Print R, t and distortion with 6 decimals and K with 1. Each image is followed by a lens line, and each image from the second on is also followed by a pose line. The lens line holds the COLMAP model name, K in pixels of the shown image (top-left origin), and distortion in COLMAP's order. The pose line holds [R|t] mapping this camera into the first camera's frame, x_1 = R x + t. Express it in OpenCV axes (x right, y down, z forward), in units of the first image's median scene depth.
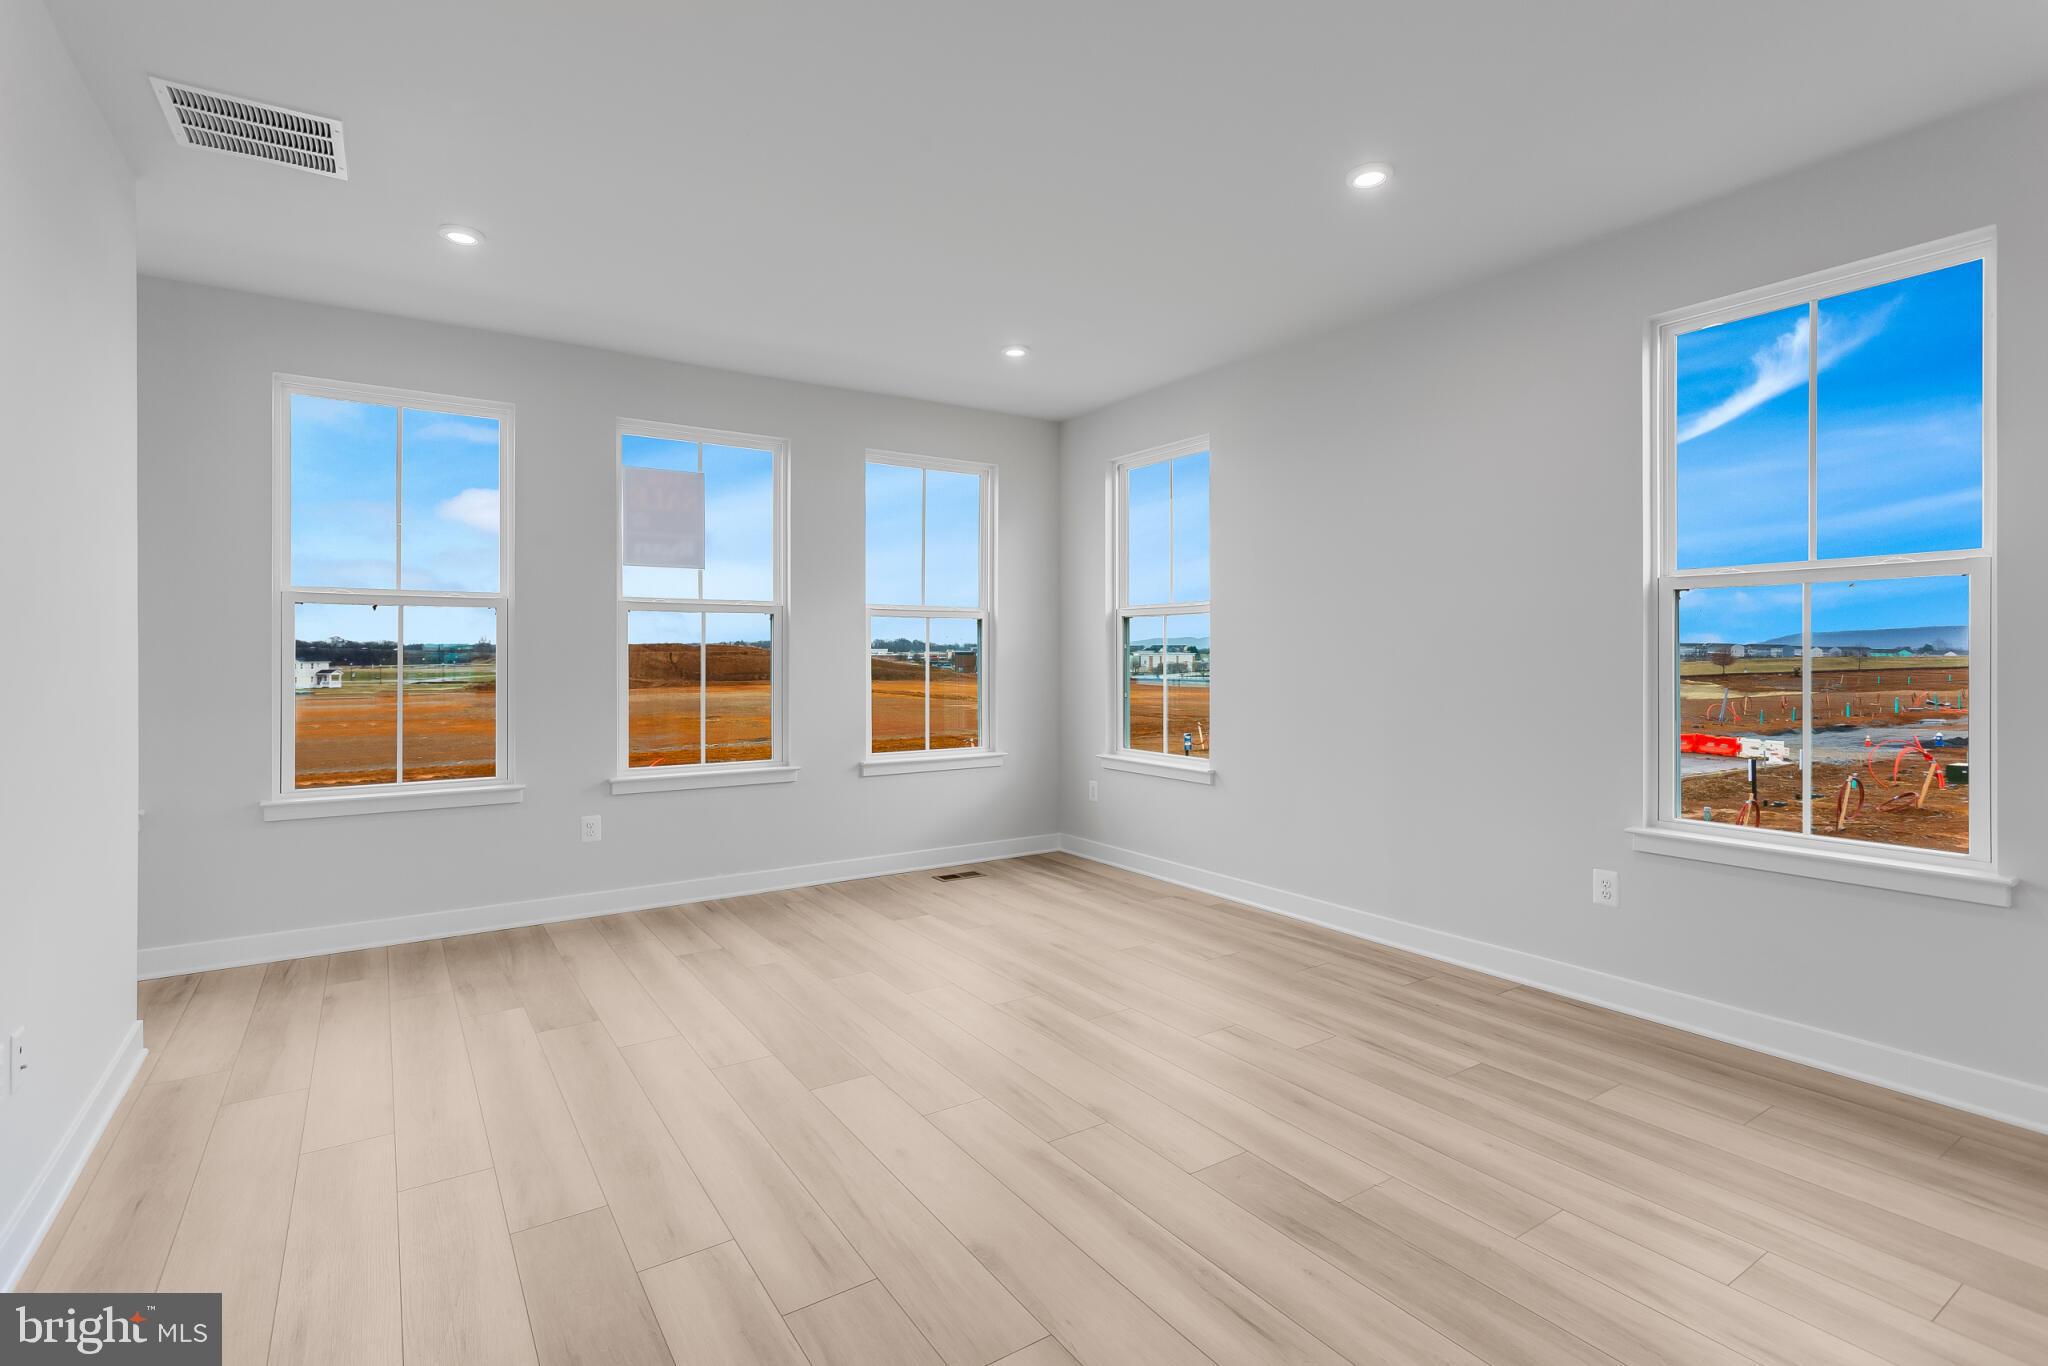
lens RADIAL K [[995.4, 0, 1041.6], [0, 995.4, 657.0], [0, 0, 1]] dist [0.001278, 0.000960]
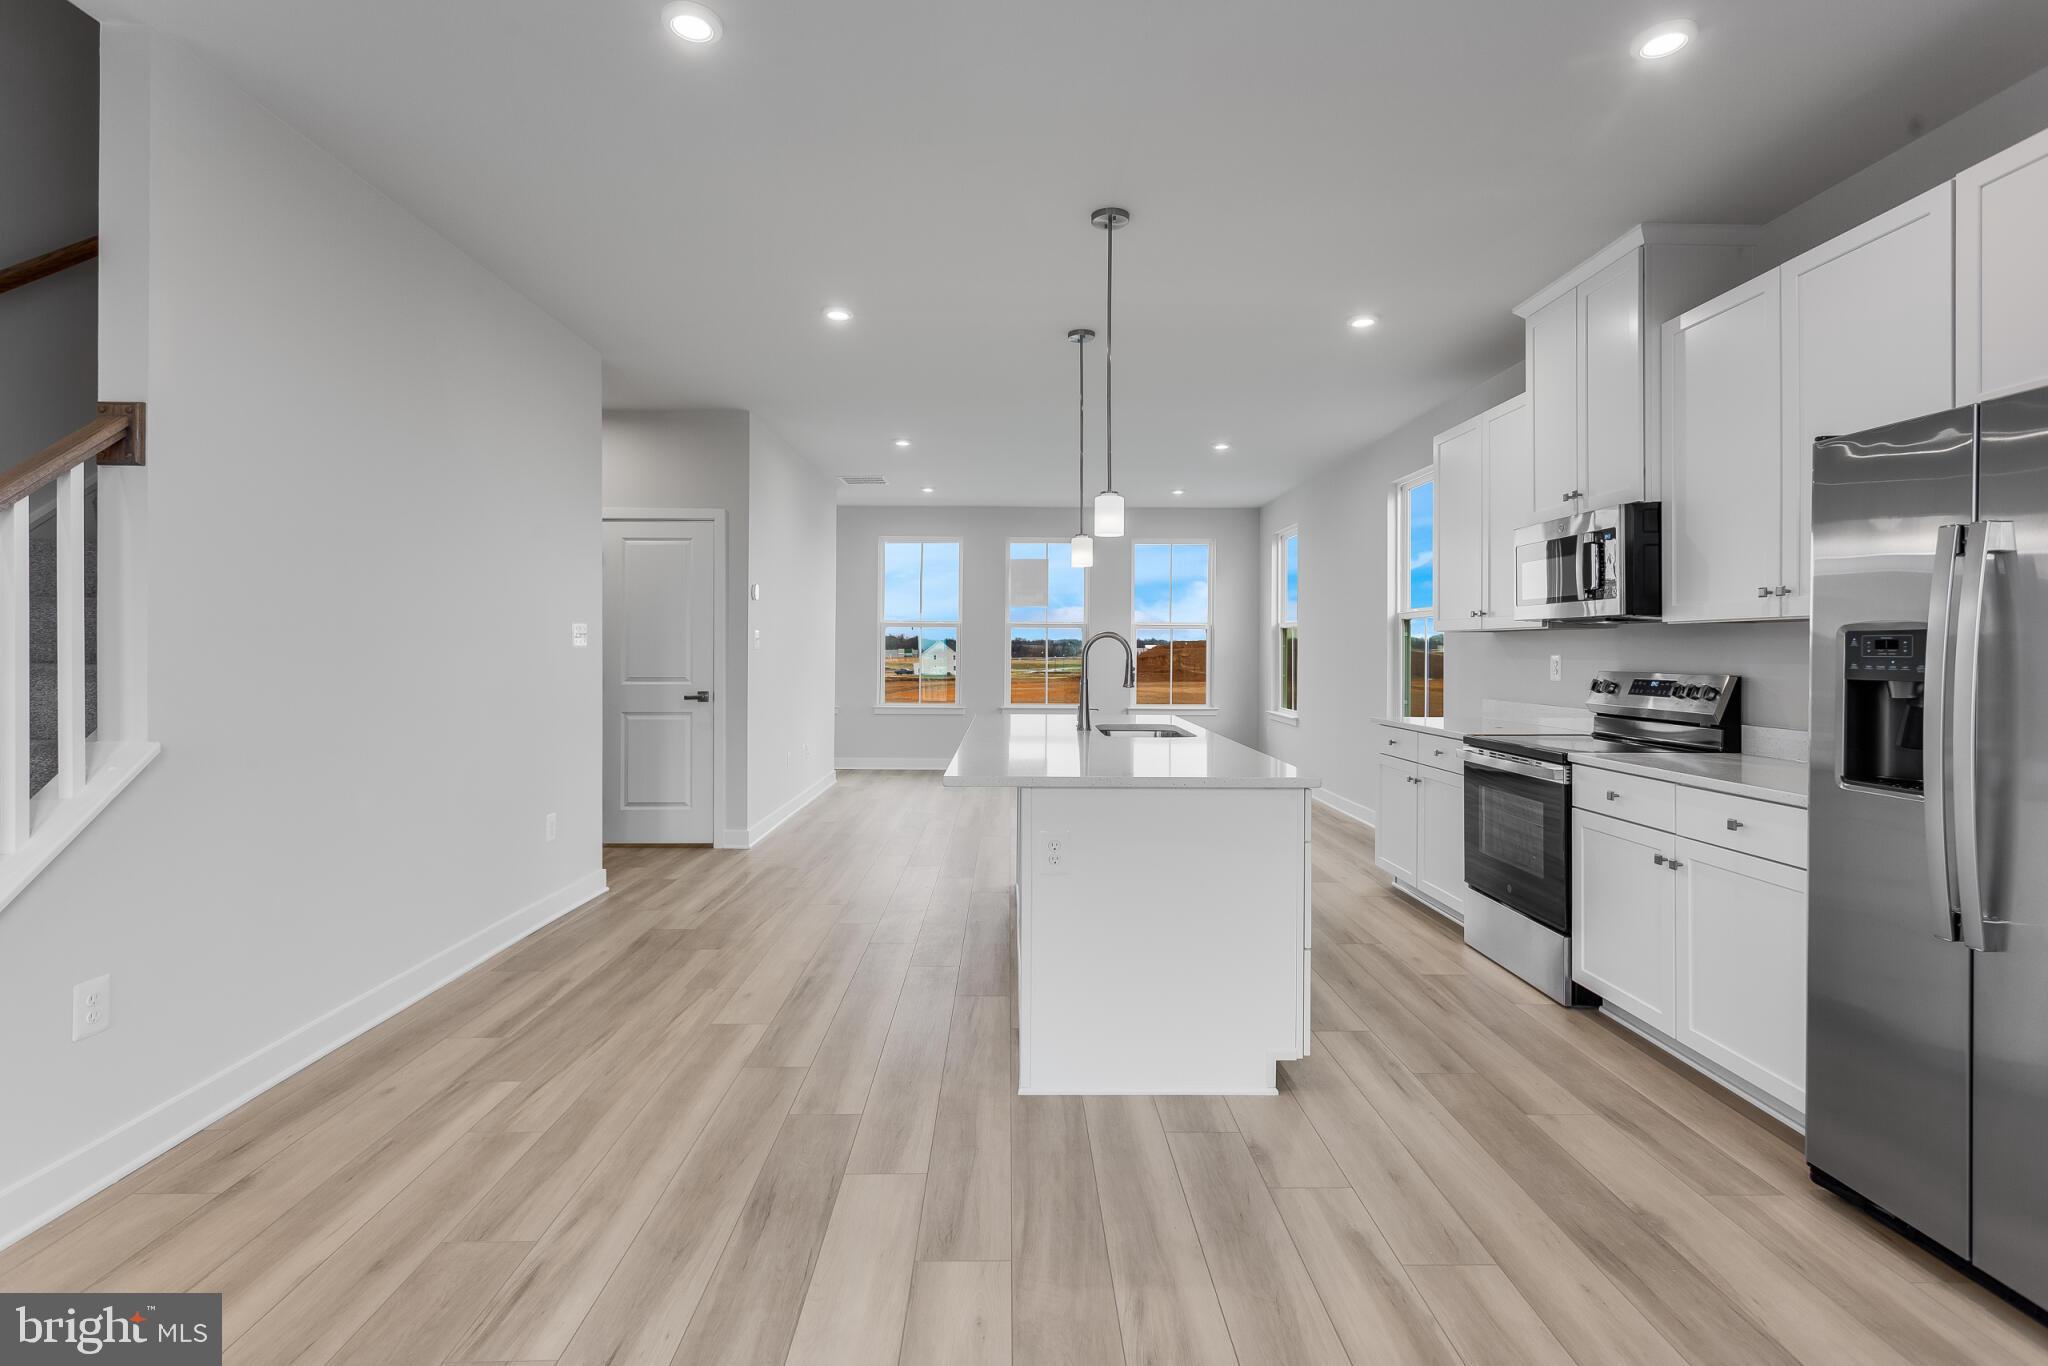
lens RADIAL K [[995.0, 0, 1025.1], [0, 995.0, 652.9], [0, 0, 1]] dist [0.002814, 0.000651]
pose [[0.838592, 0.007068, -0.544714, 0.717611], [-0.006811, 0.999974, 0.002490, -0.000651], [0.544718, 0.001622, 0.838618, -0.712001]]
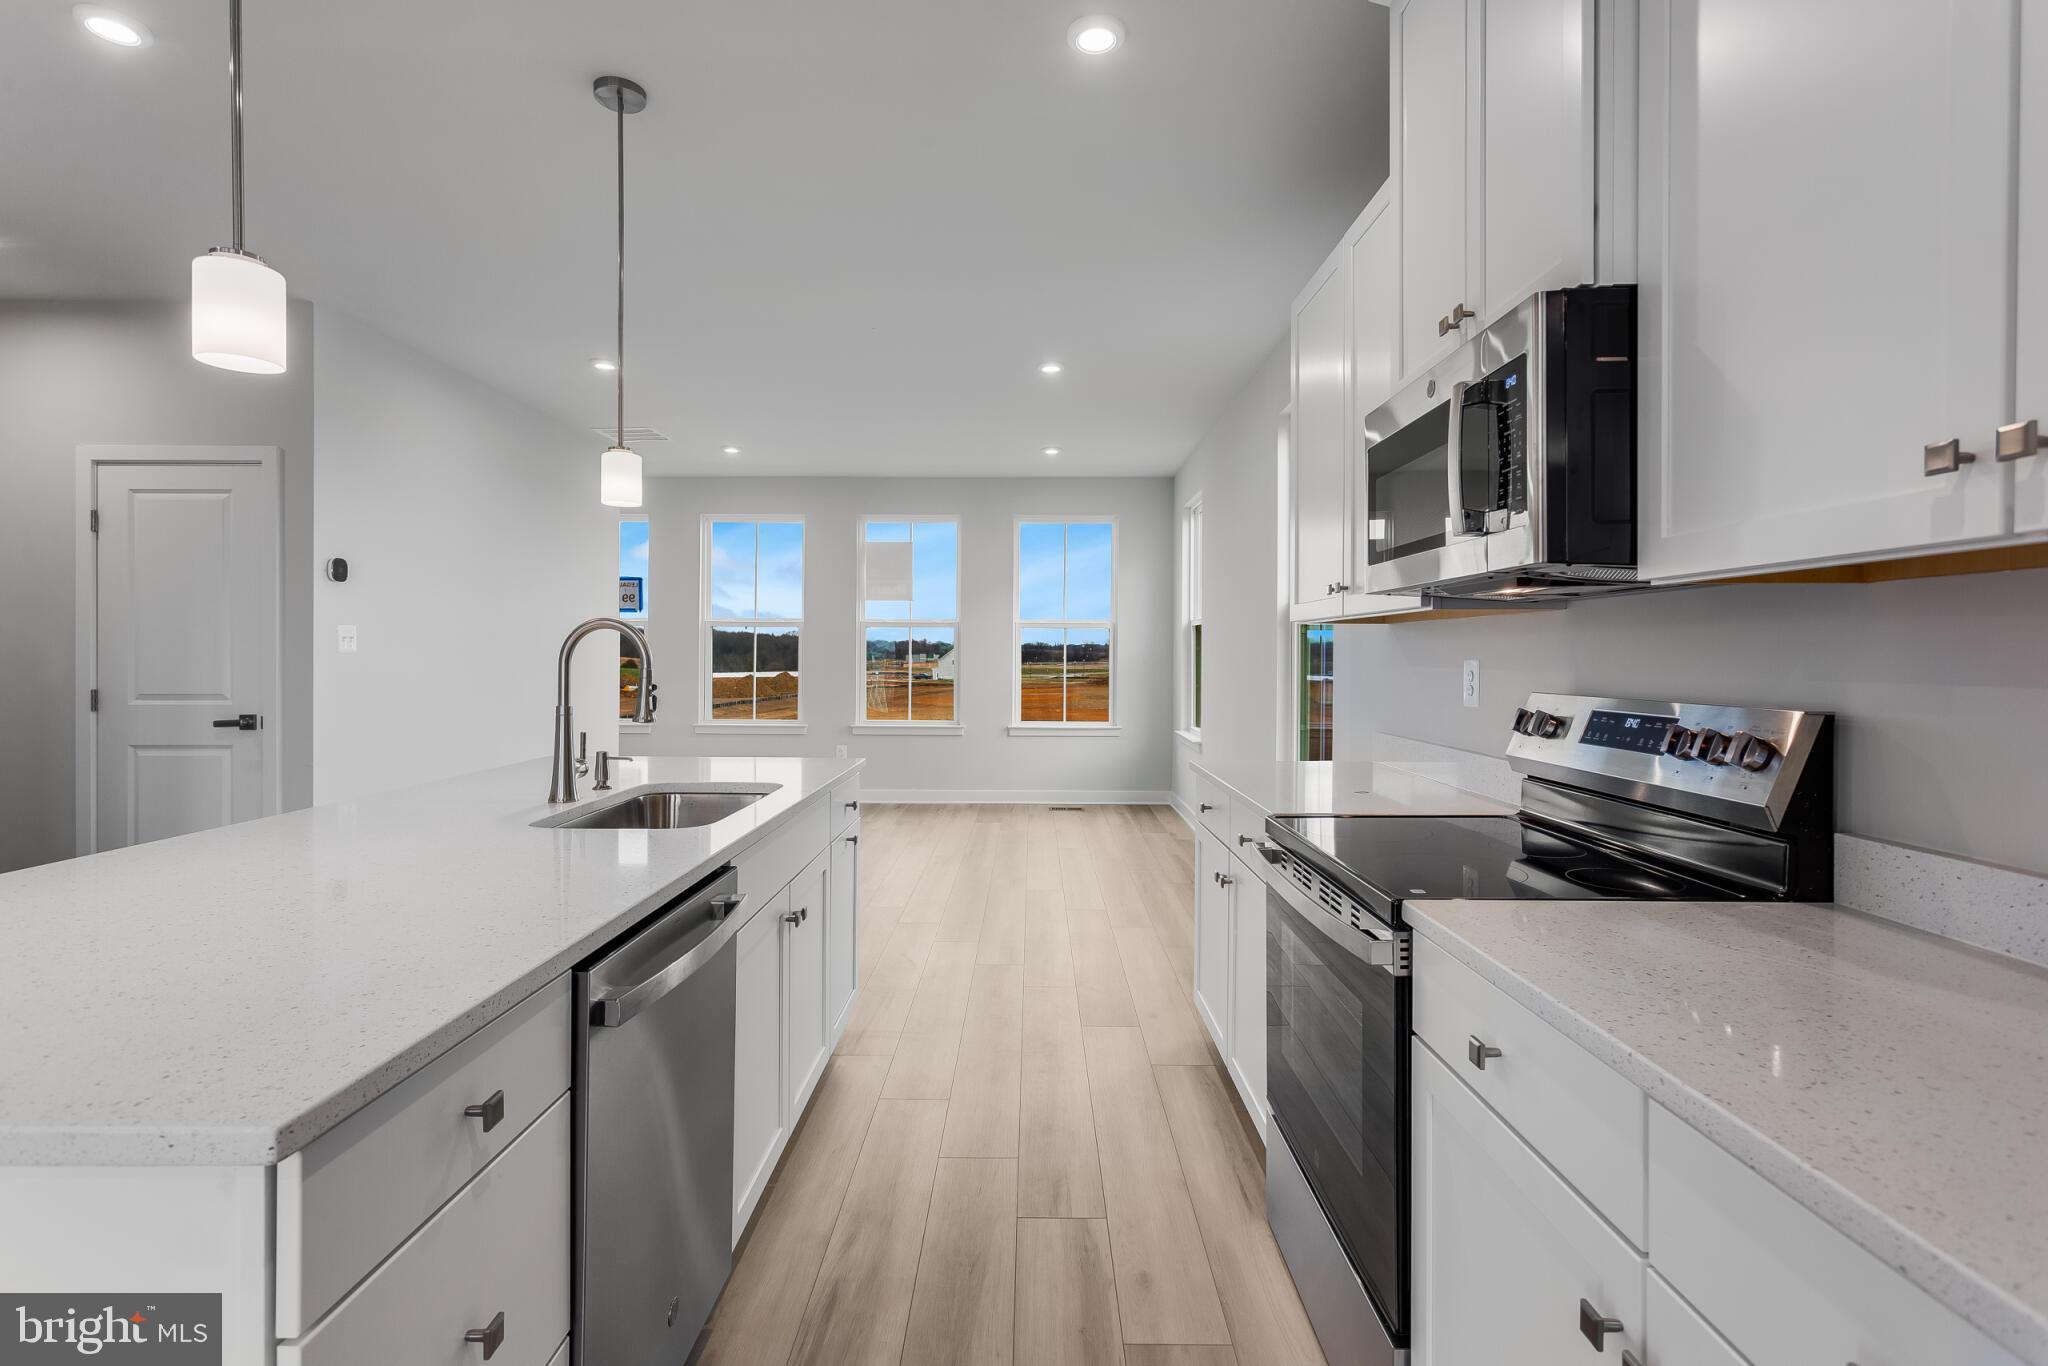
lens RADIAL K [[990.1, 0, 1024.9], [0, 990.1, 668.2], [0, 0, 1]] dist [-0.004816, 0.002991]
pose [[0.825779, 0.012072, -0.563864, 0.726172], [-0.005751, 0.999899, 0.012985, -0.001277], [0.563964, -0.007480, 0.825766, -0.232697]]
